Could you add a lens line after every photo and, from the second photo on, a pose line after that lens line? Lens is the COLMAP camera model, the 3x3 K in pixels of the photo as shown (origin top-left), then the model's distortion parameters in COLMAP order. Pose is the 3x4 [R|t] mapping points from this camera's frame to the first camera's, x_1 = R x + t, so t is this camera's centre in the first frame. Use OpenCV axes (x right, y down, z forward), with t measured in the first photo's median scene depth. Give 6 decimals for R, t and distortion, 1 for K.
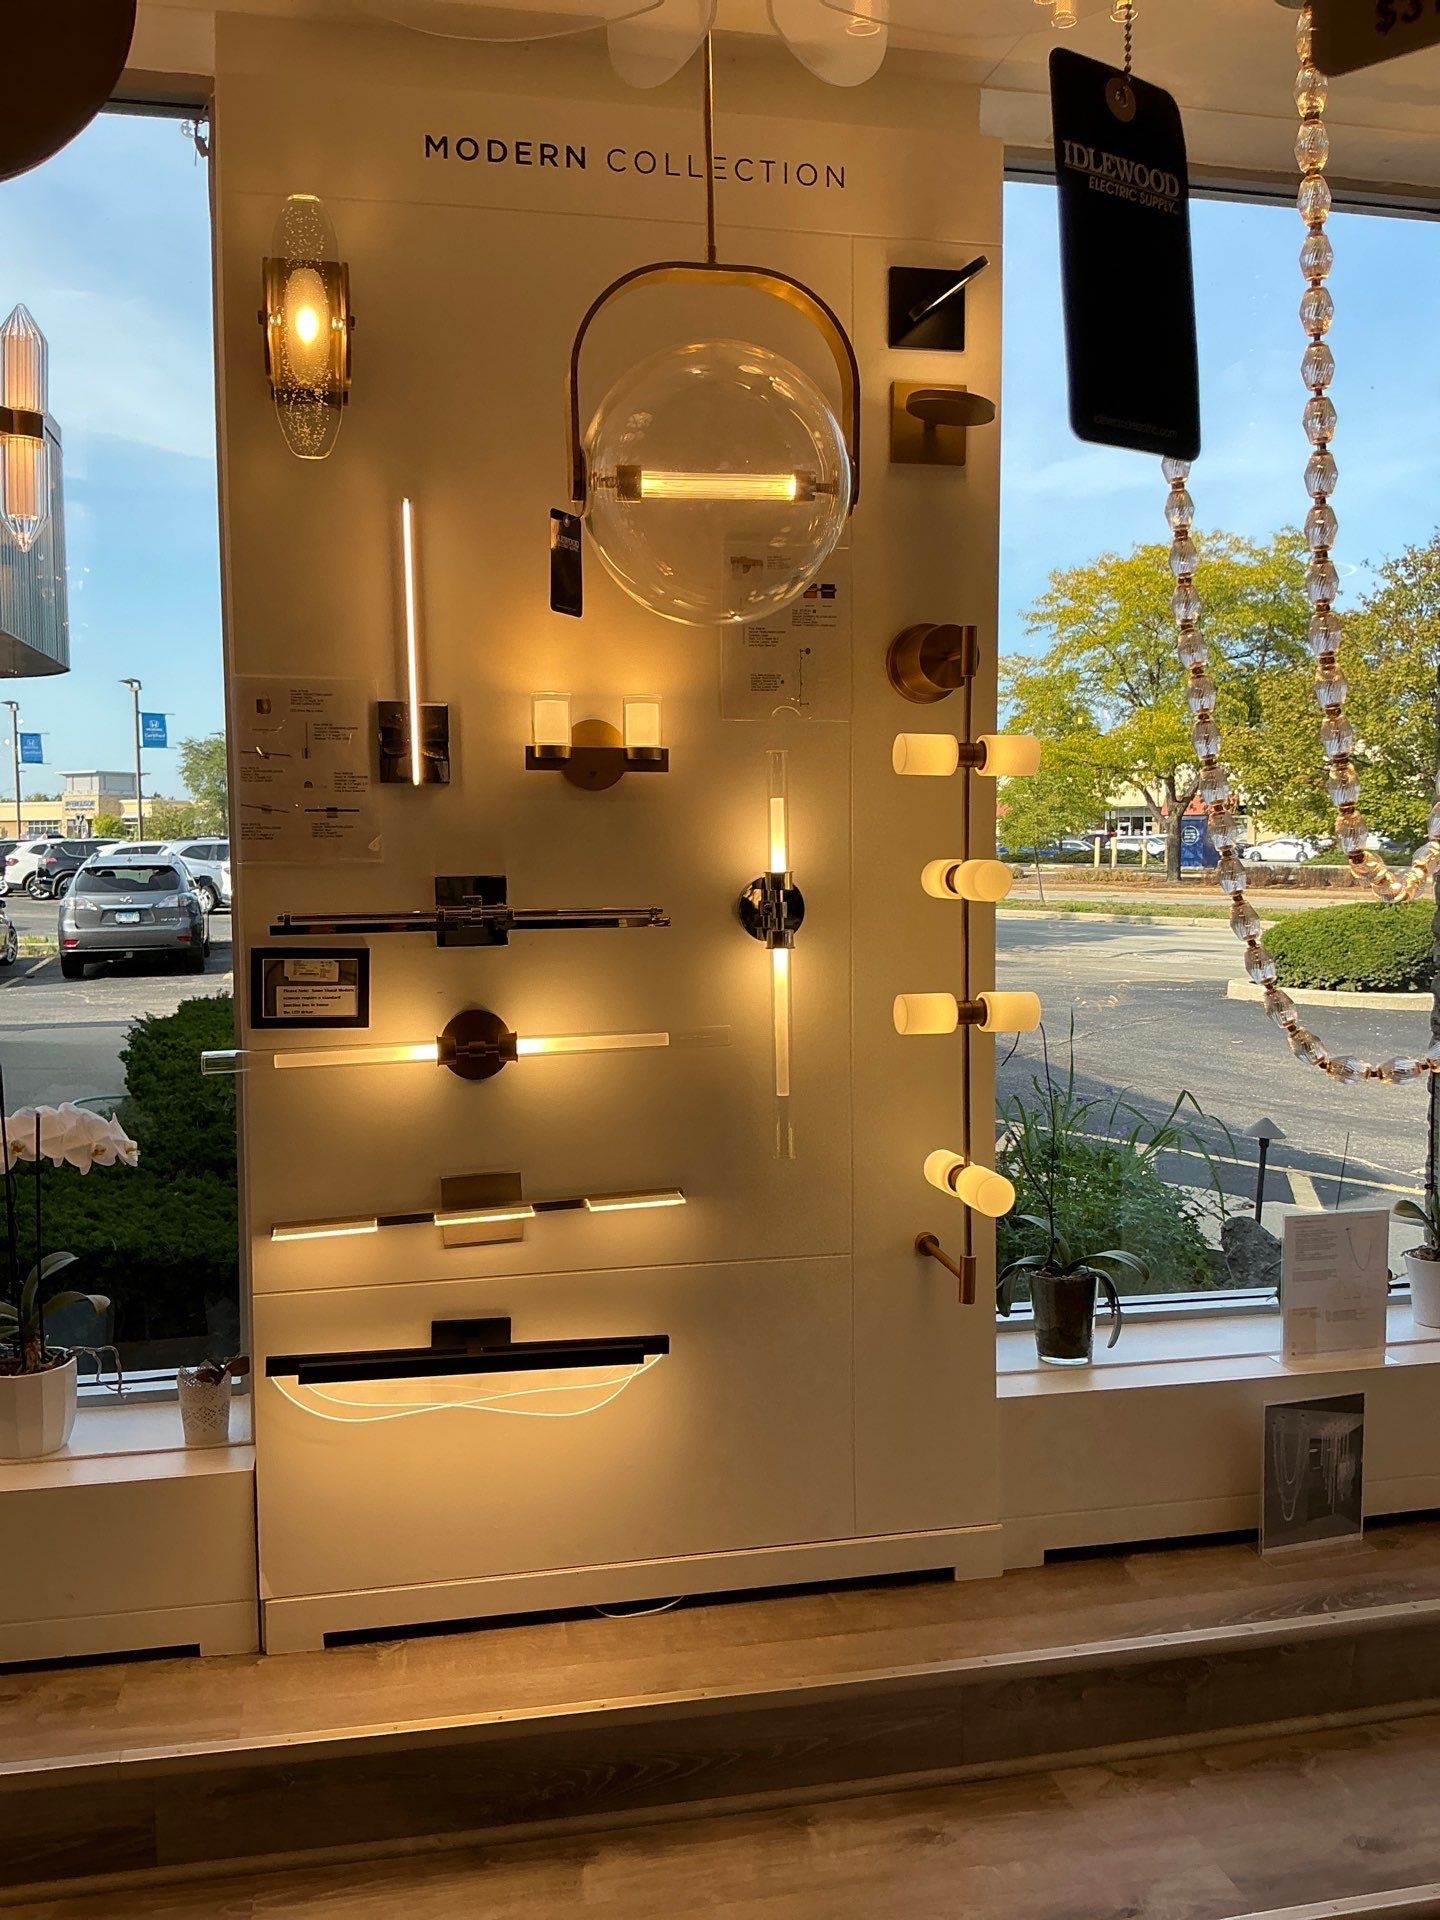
lens RADIAL K [[1599.9, 0, 713.6], [0, 1599.9, 966.8], [0, 0, 1]] dist [0.108269, -0.226302]
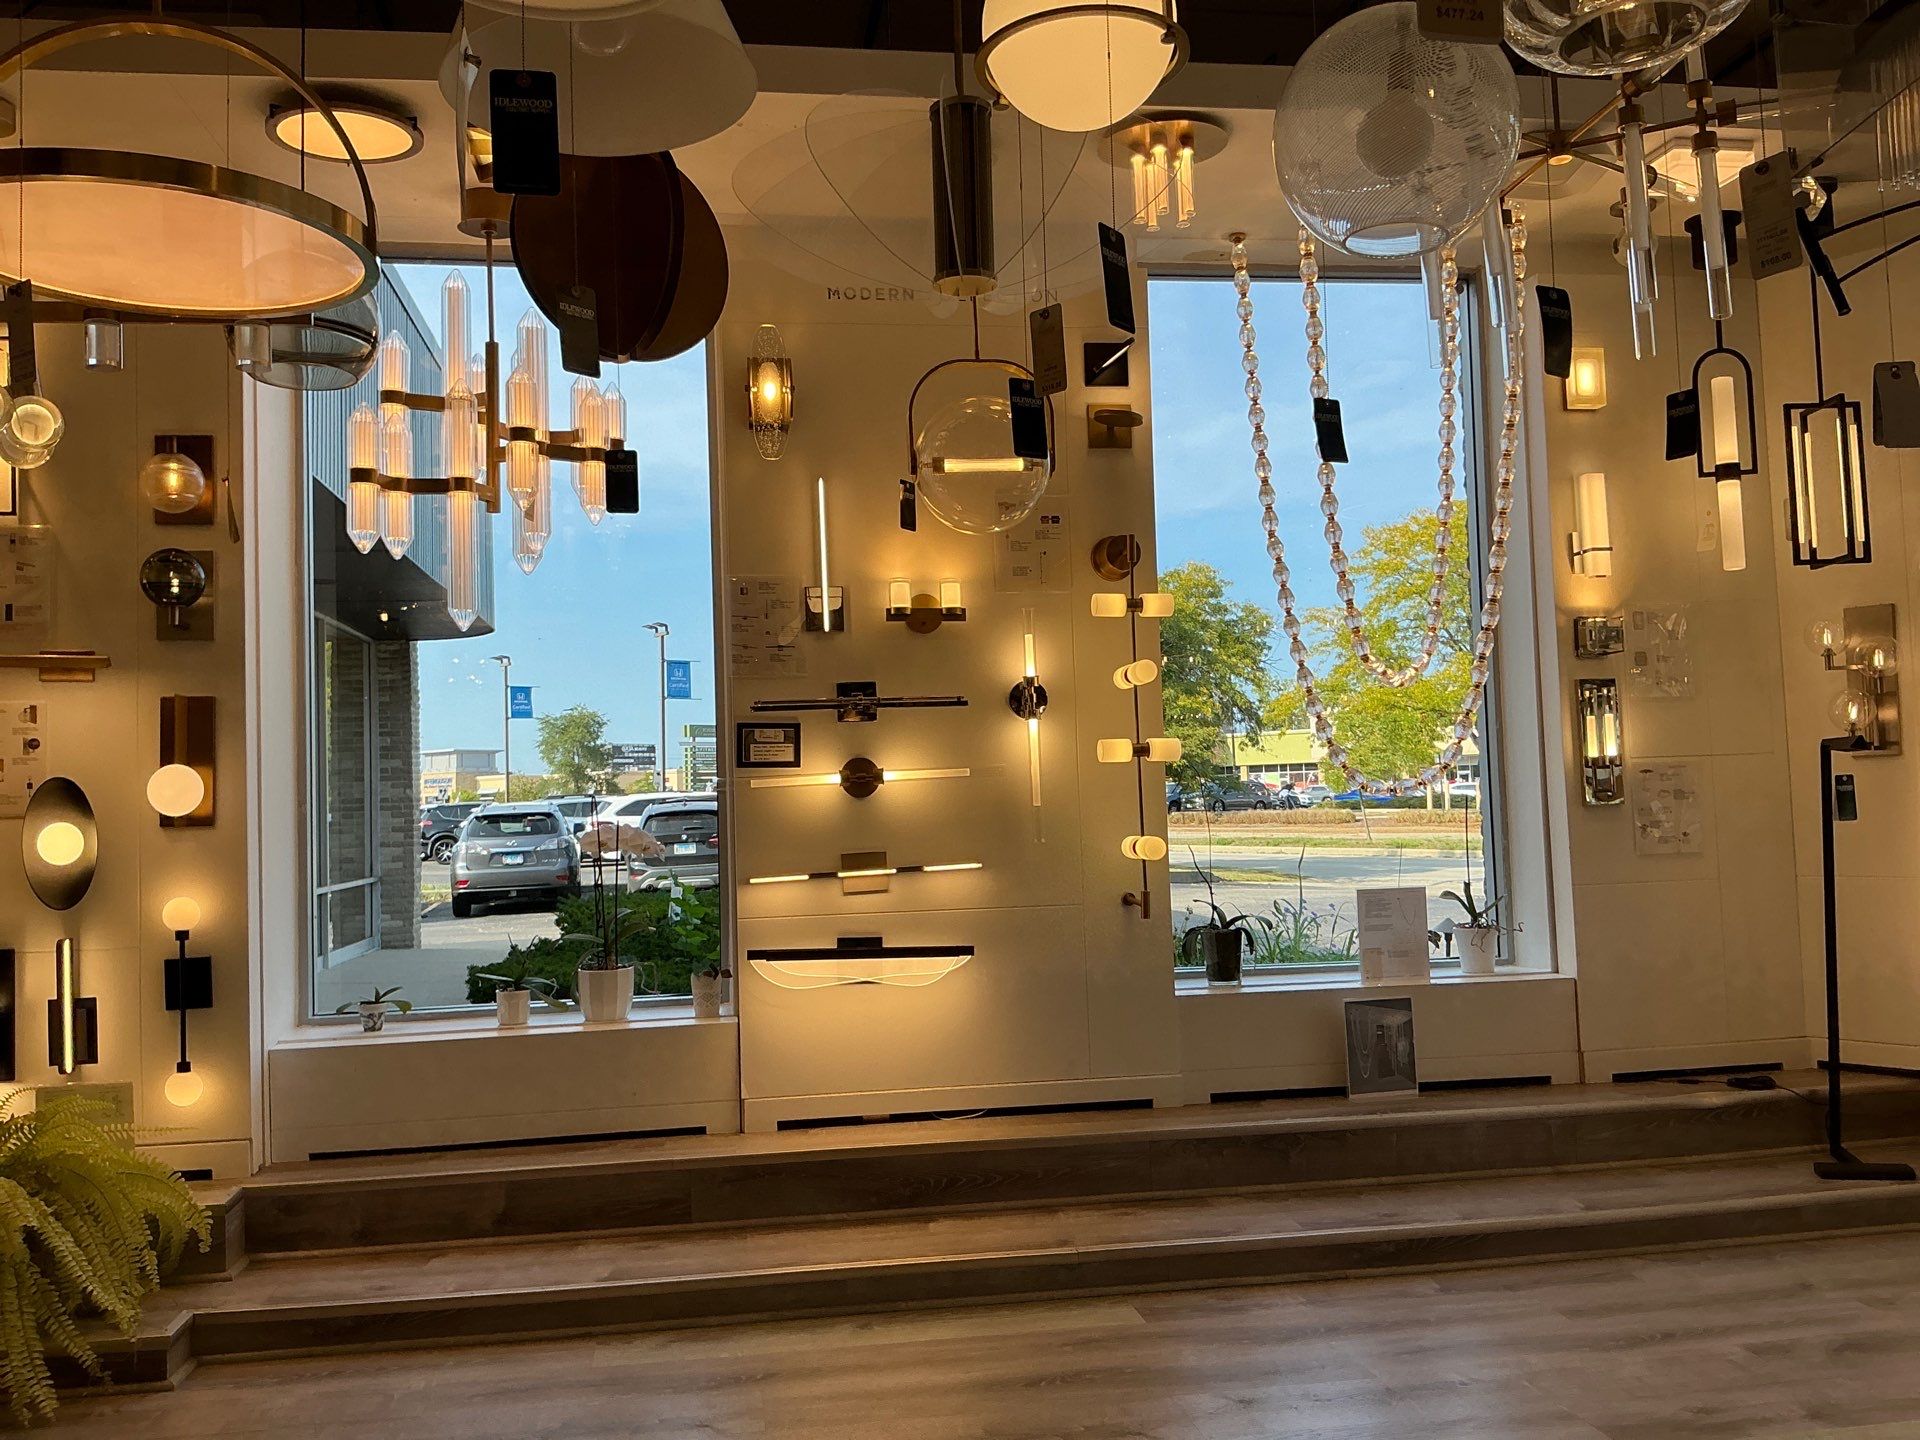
lens RADIAL K [[1599.9, 0, 946.0], [0, 1599.9, 719.4], [0, 0, 1]] dist [0.108269, -0.226302]
pose [[0.997552, -0.027920, -0.064117, 0.058450], [0.019315, 0.991180, -0.131108, 0.211861], [0.067212, 0.129548, 0.989293, -0.718480]]
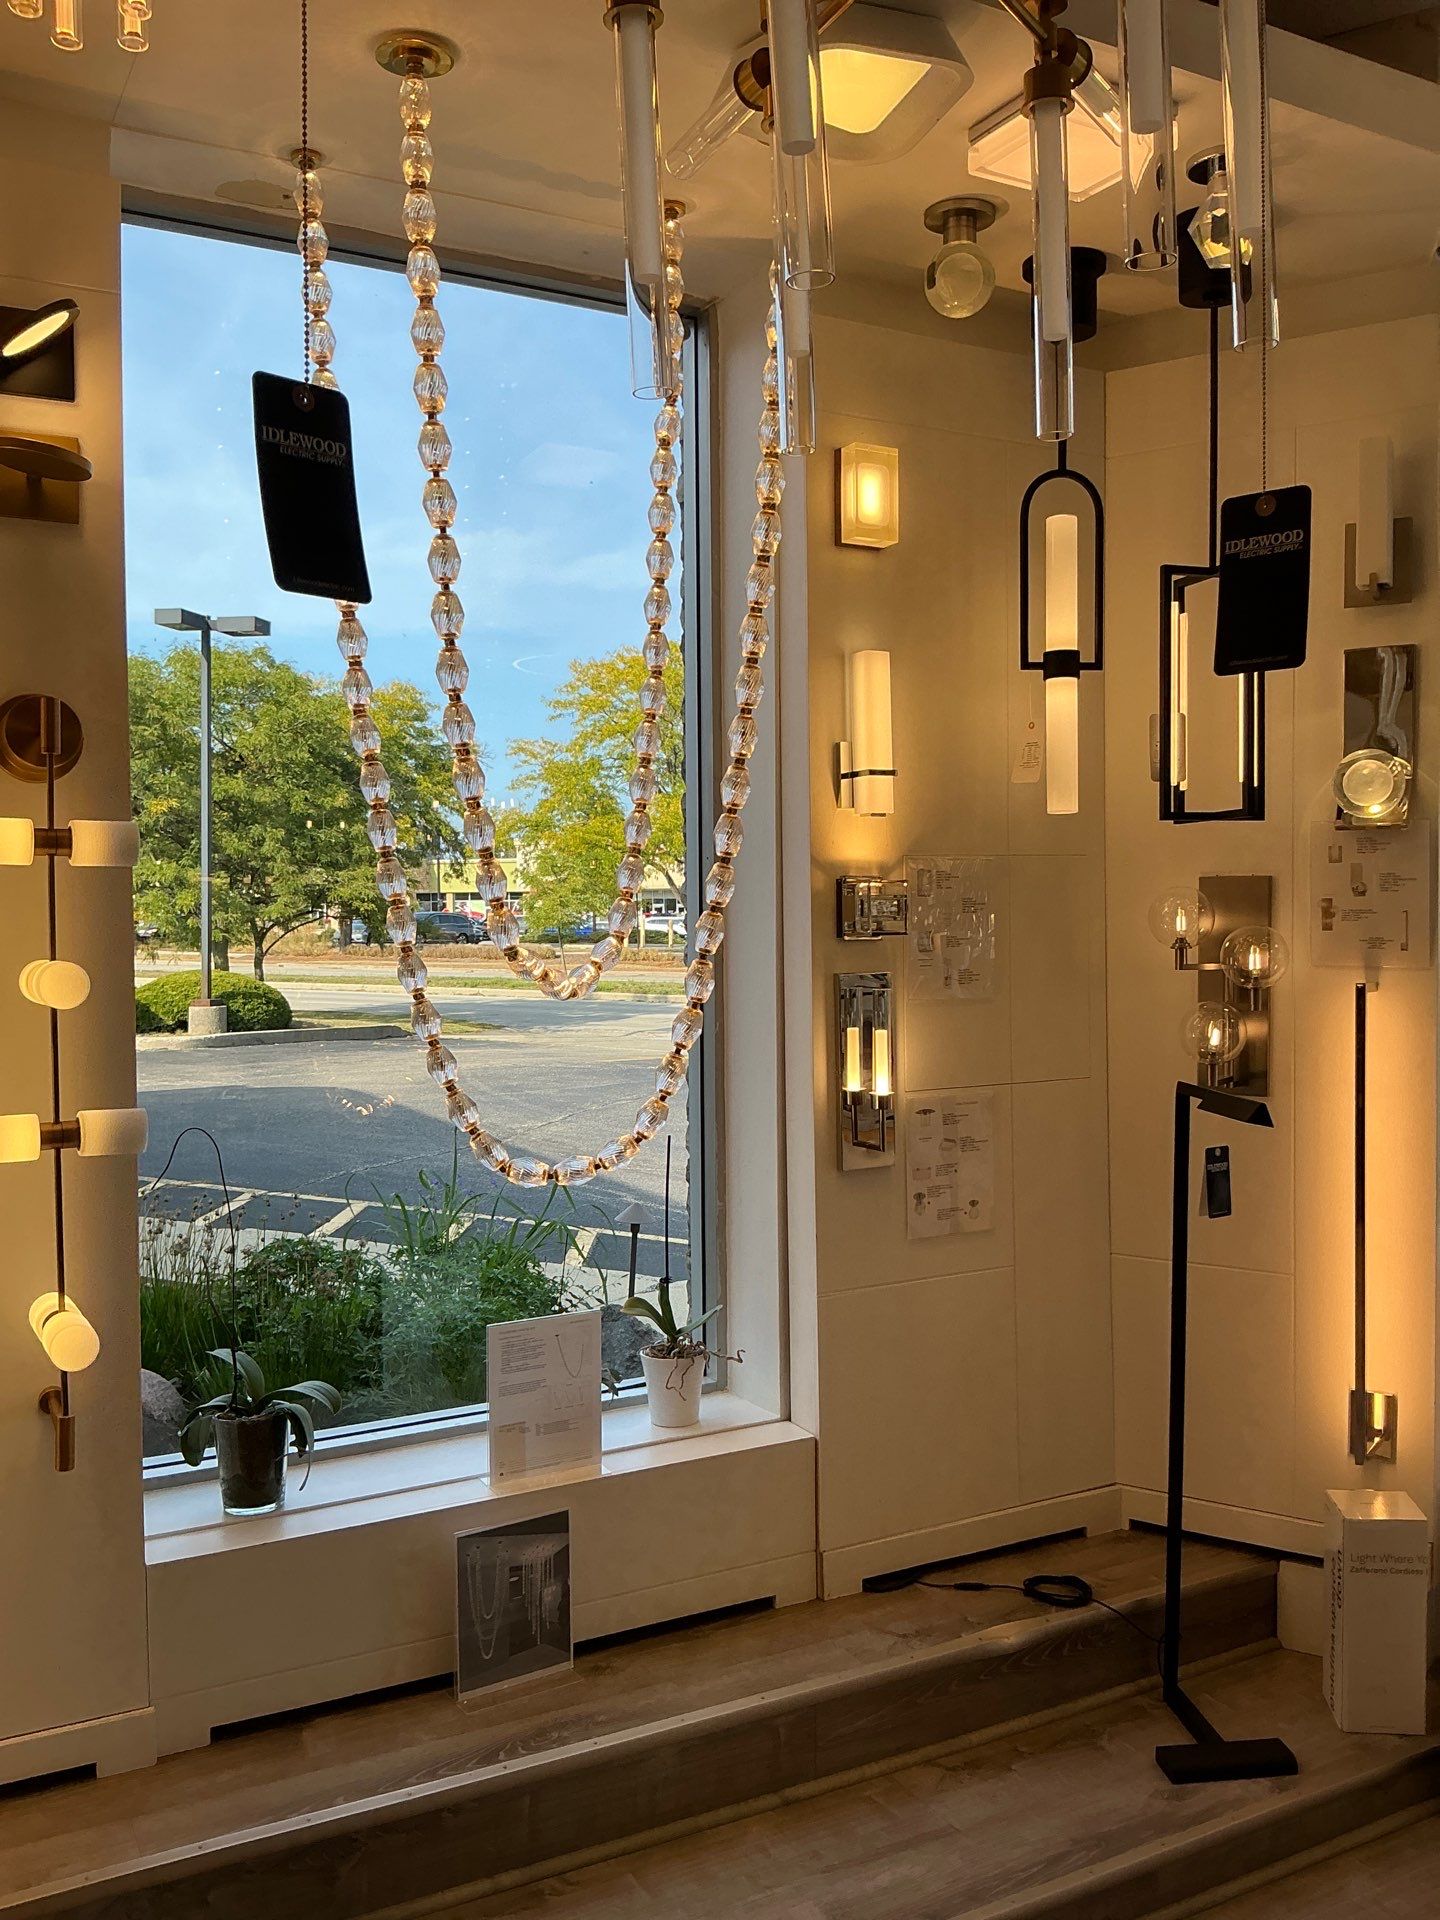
lens RADIAL K [[1599.9, 0, 715.6], [0, 1599.9, 959.9], [0, 0, 1]] dist [0.108269, -0.226302]
pose [[0.960812, -0.008965, 0.277056, 0.248146], [0.023945, 0.998425, -0.050732, -0.012645], [-0.276165, 0.055378, 0.959513, 0.045150]]
